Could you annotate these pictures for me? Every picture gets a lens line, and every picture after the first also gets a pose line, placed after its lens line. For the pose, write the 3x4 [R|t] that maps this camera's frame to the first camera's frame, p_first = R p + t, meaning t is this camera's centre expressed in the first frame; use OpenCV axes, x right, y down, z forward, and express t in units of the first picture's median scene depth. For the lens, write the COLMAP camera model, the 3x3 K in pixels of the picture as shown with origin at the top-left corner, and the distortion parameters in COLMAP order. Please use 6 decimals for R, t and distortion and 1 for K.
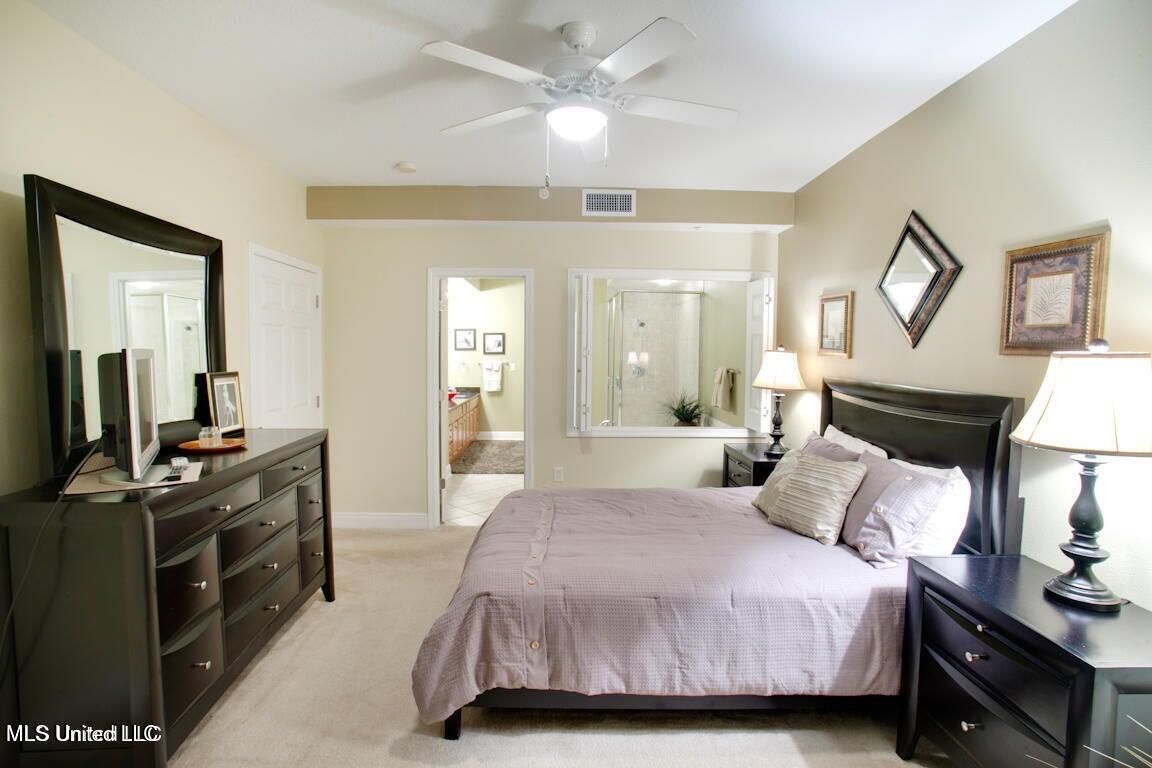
lens RADIAL K [[565.3, 0, 576.0], [0, 565.3, 384.0], [0, 0, 1]] dist [0.000076, -0.000002]
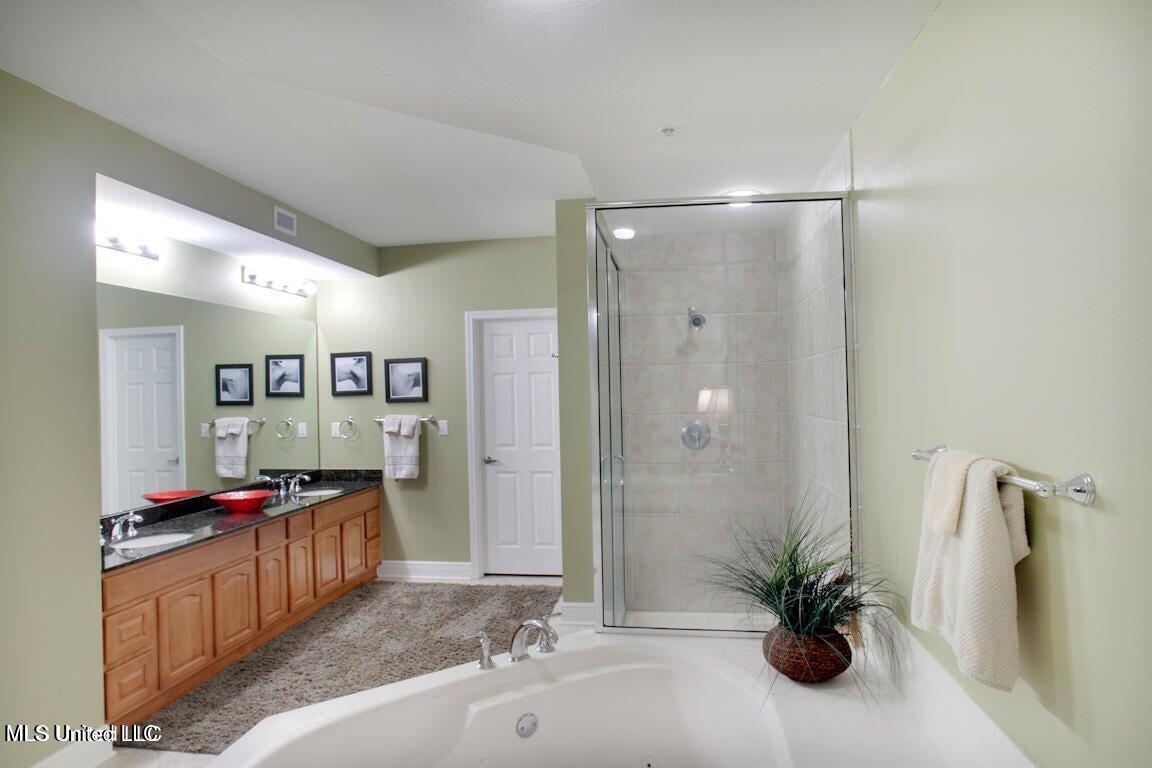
lens RADIAL K [[662.7, 0, 576.0], [0, 662.7, 384.0], [0, 0, 1]] dist [0.000067, 0.000127]
pose [[0.981101, -0.030178, -0.191130, 0.108023], [0.016965, 0.997375, -0.070392, -0.025756], [0.192753, 0.065819, 0.979037, 0.468843]]
